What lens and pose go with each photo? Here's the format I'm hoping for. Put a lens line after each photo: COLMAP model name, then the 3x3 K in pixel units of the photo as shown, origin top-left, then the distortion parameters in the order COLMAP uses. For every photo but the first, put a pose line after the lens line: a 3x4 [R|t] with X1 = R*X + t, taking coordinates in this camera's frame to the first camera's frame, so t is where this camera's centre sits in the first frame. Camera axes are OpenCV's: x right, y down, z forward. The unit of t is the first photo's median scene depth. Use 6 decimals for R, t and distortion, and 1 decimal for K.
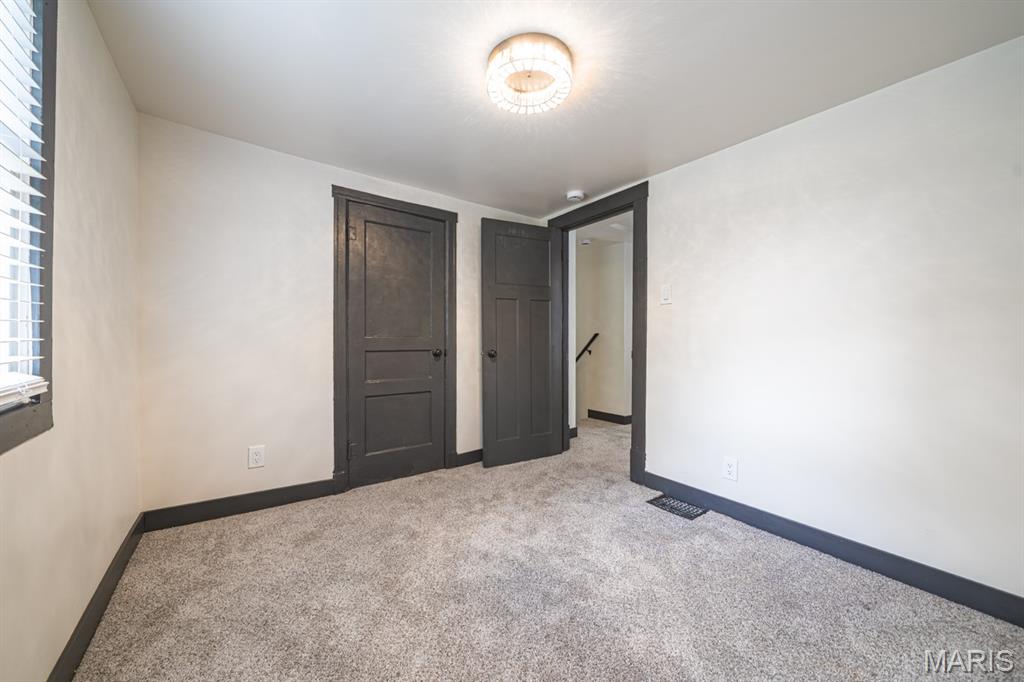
lens RADIAL K [[363.7, 0, 512.0], [0, 363.7, 341.0], [0, 0, 1]] dist [0.000167, -0.000034]
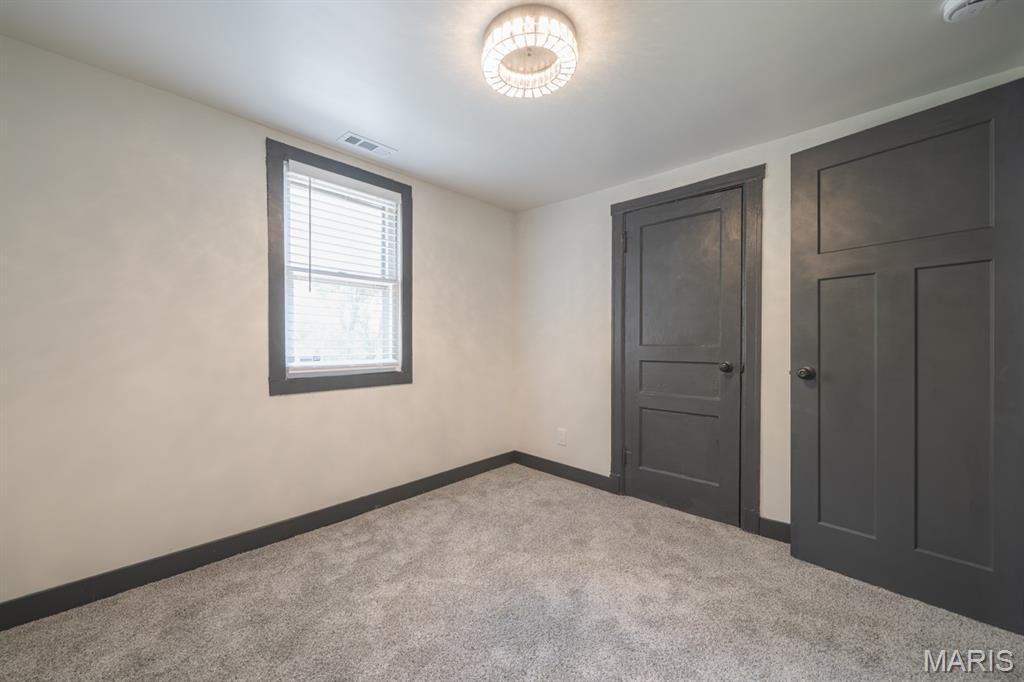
lens RADIAL K [[392.8, 0, 487.1], [0, 392.8, 352.8], [0, 0, 1]] dist [-0.000923, -0.000230]
pose [[0.163352, 0.013542, -0.986475, 0.595059], [-0.008137, 0.999890, 0.012378, -0.003666], [0.986534, 0.006005, 0.163444, 0.446115]]
